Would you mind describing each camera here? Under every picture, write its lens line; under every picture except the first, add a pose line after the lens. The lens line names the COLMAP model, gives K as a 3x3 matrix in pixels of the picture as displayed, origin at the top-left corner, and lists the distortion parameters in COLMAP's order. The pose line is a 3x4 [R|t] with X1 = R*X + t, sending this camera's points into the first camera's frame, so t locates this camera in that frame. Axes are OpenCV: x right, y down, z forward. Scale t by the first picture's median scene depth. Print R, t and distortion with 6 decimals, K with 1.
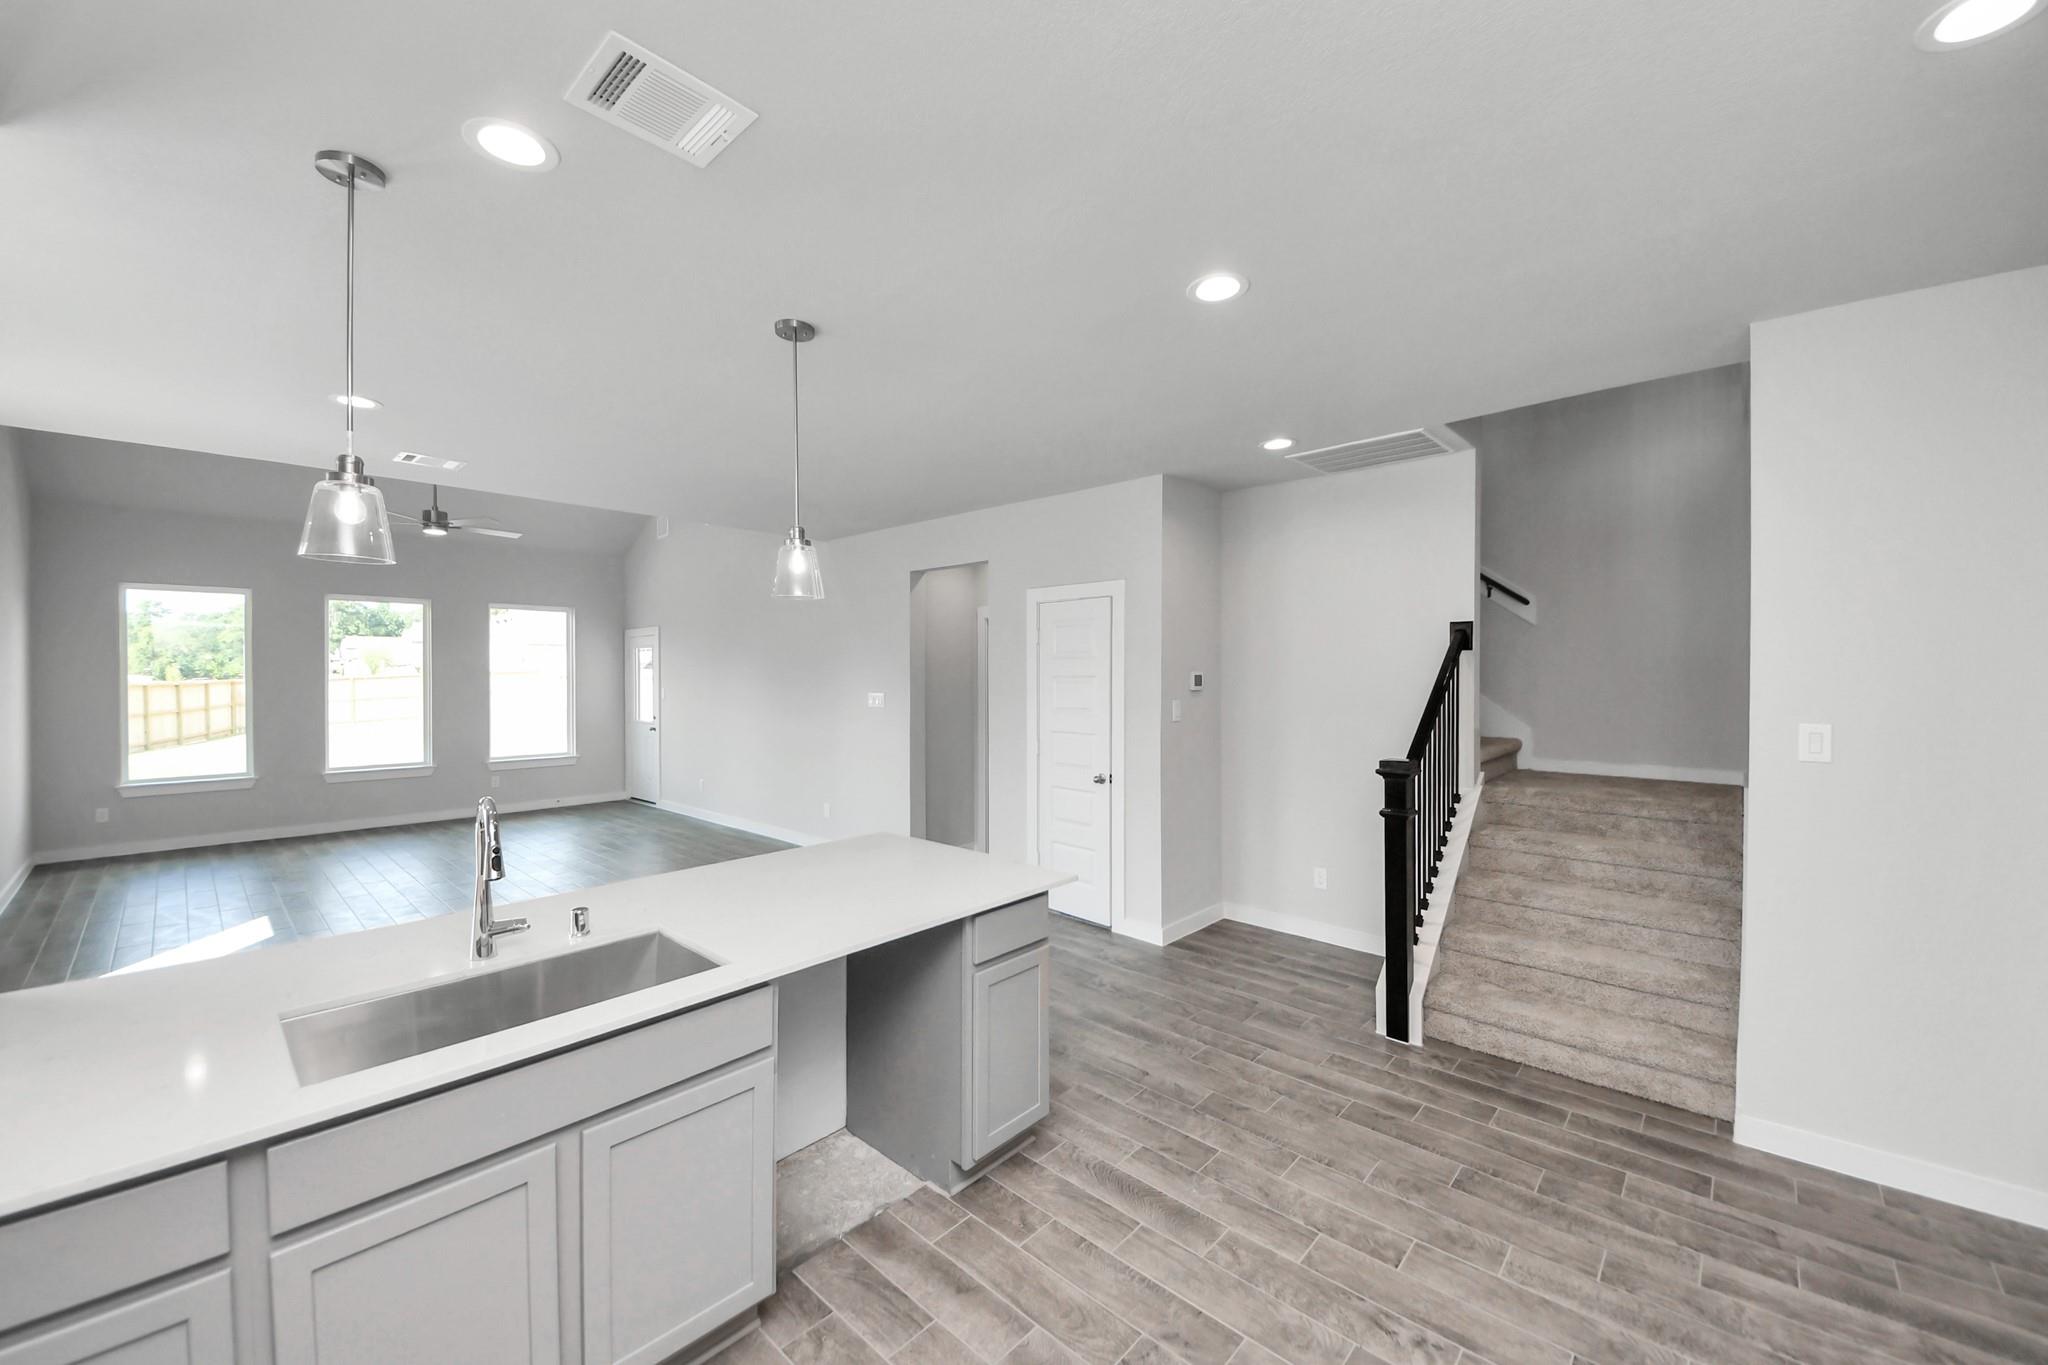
lens RADIAL K [[771.8, 0, 1000.2], [0, 771.8, 685.8], [0, 0, 1]] dist [0.023300, -0.015903]
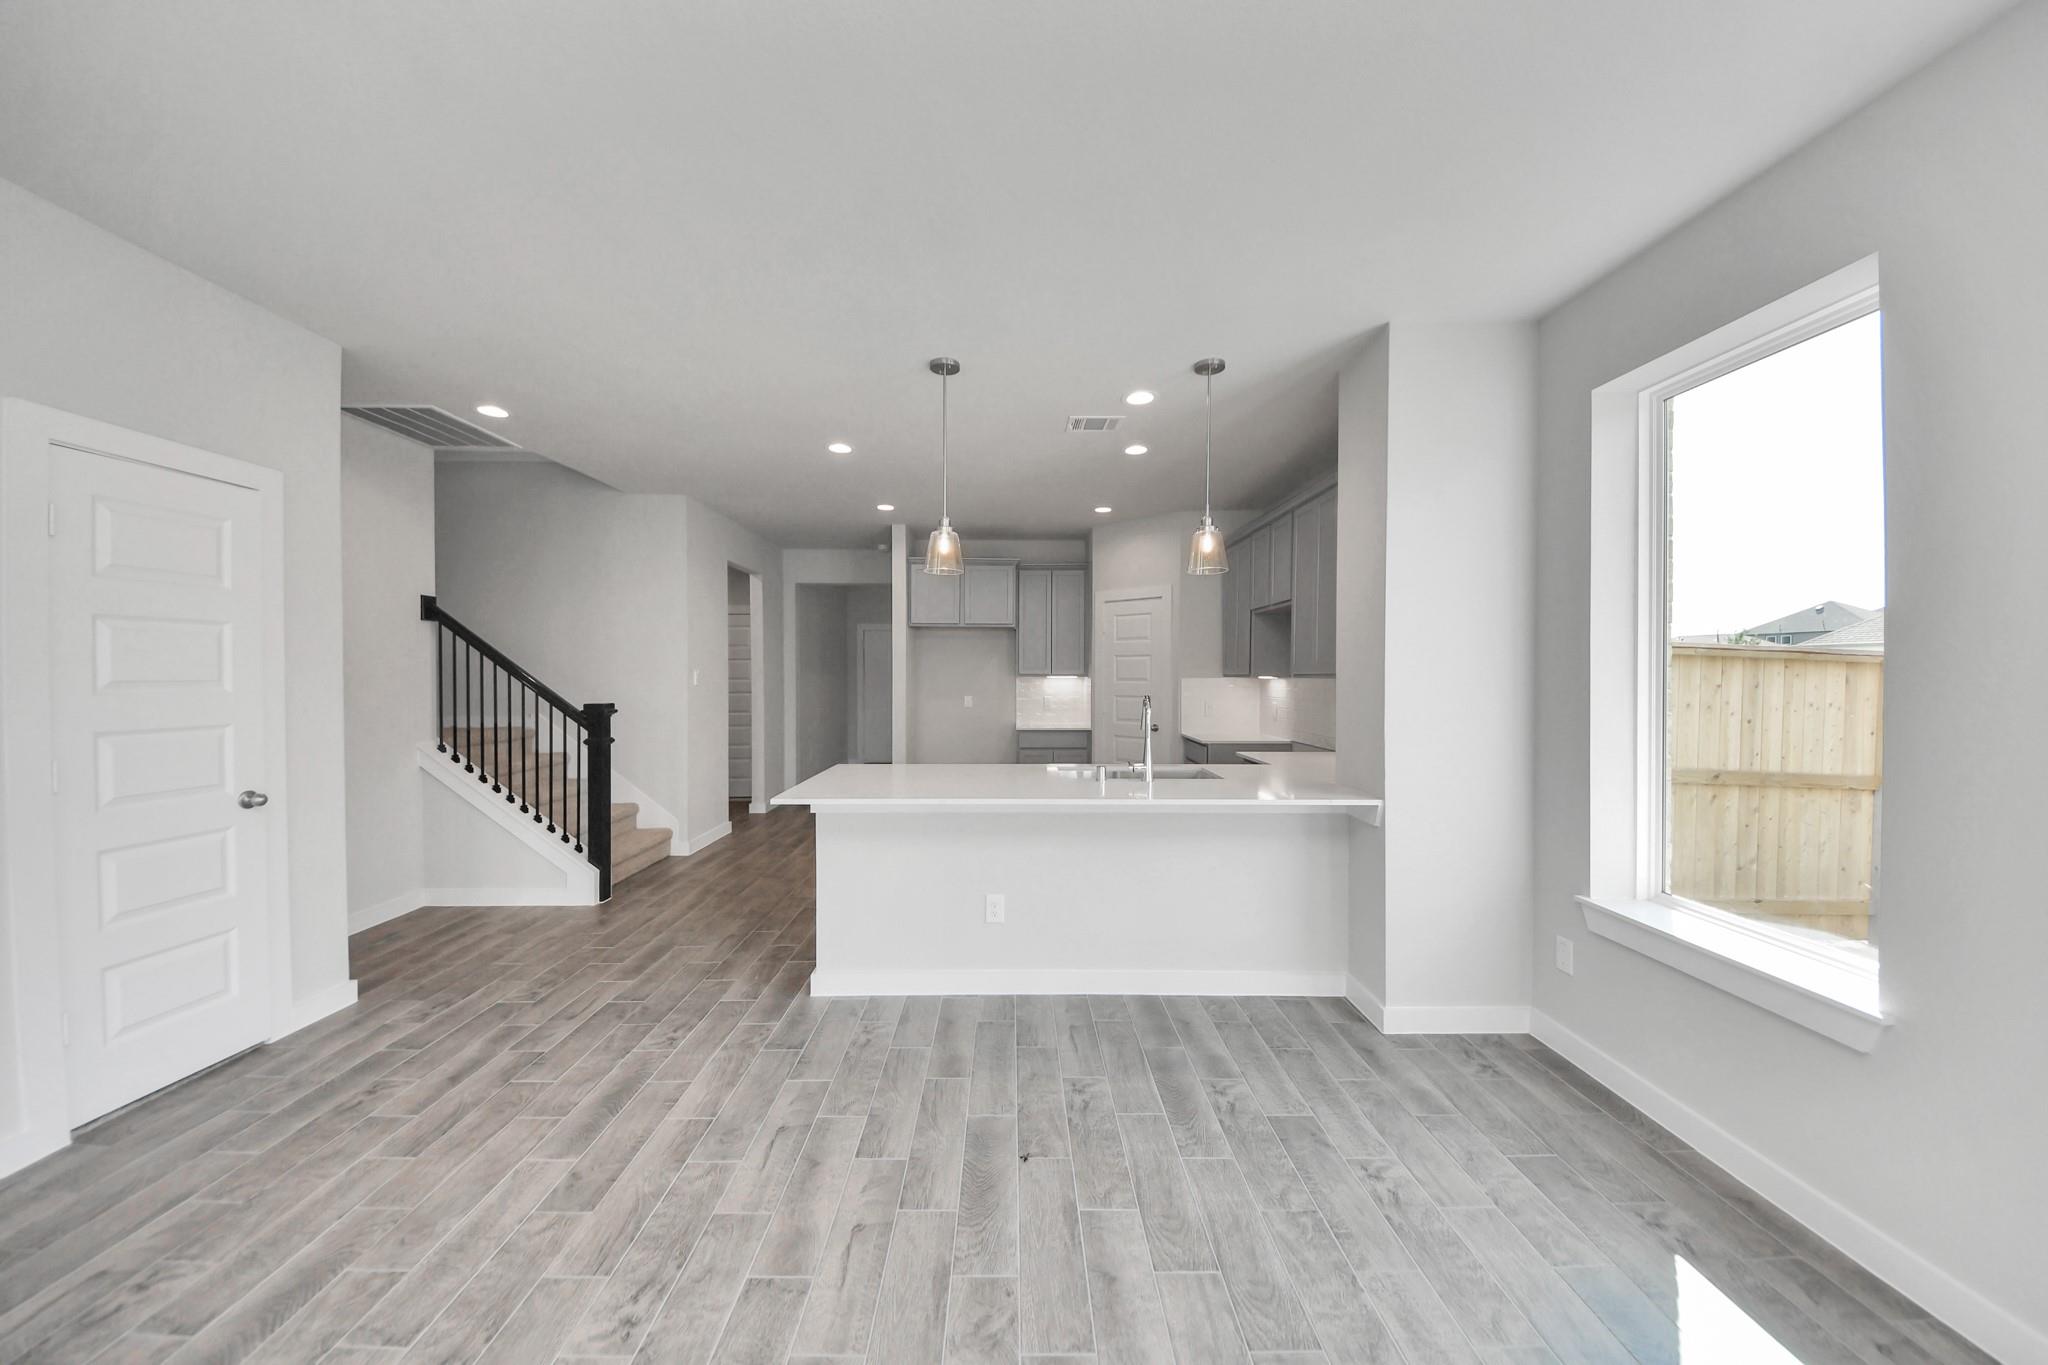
lens RADIAL K [[721.6, 0, 1023.6], [0, 721.6, 693.4], [0, 0, 1]] dist [0.001128, -0.008164]
pose [[-0.700626, -0.021493, 0.713205, -0.693152], [0.007689, 0.999261, 0.037666, 0.025310], [-0.713488, 0.031874, -0.699942, 0.997500]]
